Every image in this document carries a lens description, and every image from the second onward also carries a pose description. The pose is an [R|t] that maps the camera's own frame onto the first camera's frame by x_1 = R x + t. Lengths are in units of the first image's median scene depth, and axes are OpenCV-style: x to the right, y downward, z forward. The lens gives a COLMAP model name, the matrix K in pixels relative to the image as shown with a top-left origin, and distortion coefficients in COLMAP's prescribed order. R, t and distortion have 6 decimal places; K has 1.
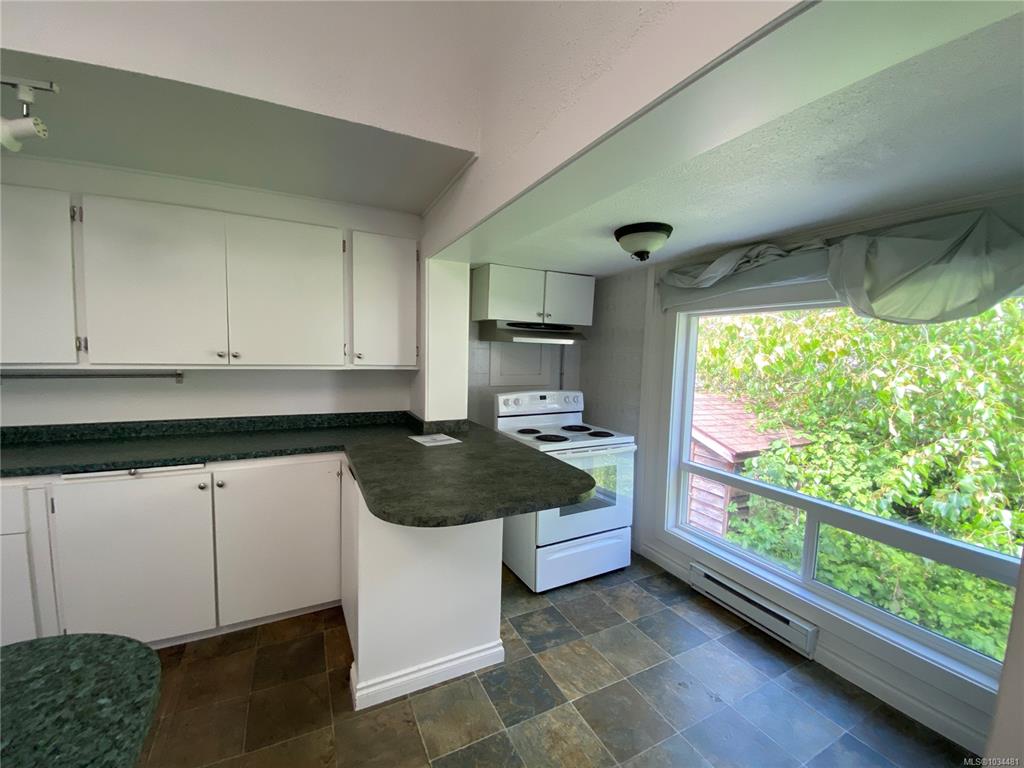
lens RADIAL K [[414.2, 0, 528.6], [0, 414.2, 384.3], [0, 0, 1]] dist [-0.000167, -0.013623]
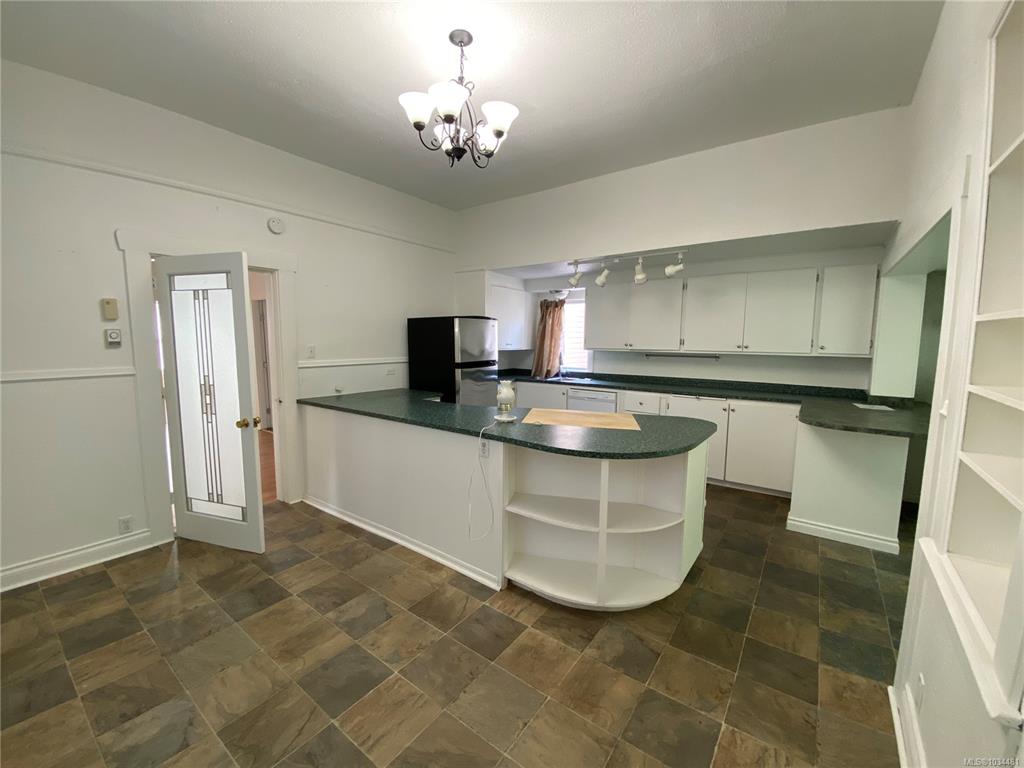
lens RADIAL K [[417.8, 0, 510.6], [0, 417.8, 380.2], [0, 0, 1]] dist [0.051048, -0.043138]
pose [[0.432102, 0.074183, -0.898768, 0.651772], [-0.065662, 0.996554, 0.050685, 0.061679], [0.899431, 0.037114, 0.435484, -0.913815]]
